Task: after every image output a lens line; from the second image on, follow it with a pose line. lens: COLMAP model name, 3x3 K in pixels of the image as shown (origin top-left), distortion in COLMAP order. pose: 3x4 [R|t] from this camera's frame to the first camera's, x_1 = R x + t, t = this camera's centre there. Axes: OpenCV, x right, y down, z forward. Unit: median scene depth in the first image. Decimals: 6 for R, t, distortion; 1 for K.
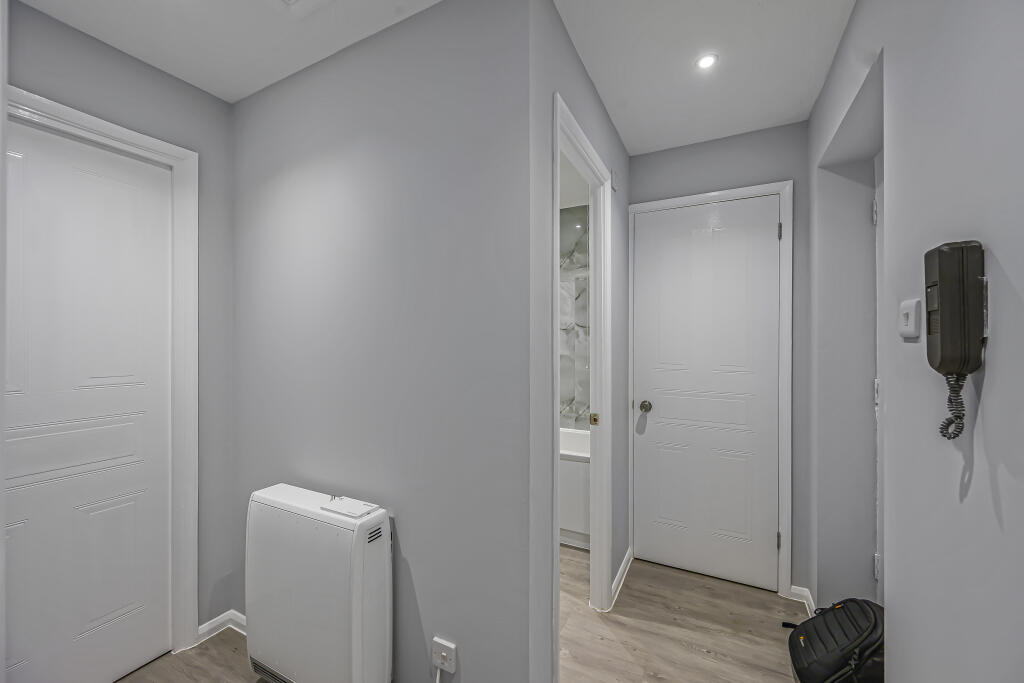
lens RADIAL K [[404.9, 0, 512.8], [0, 404.9, 342.7], [0, 0, 1]] dist [-0.002226, 0.000078]
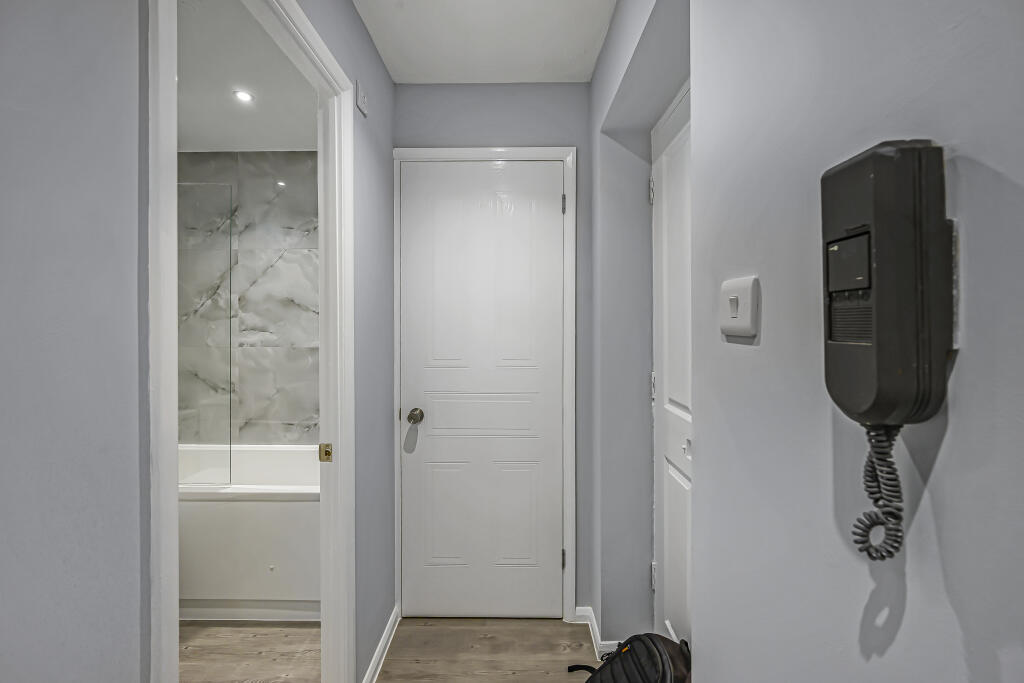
lens RADIAL K [[404.9, 0, 513.0], [0, 404.9, 322.4], [0, 0, 1]] dist [-0.002226, 0.000078]
pose [[0.893715, 0.001772, 0.448631, 0.183676], [0.002022, 0.999966, -0.007977, -0.014833], [-0.448630, 0.008036, 0.893682, 0.290258]]
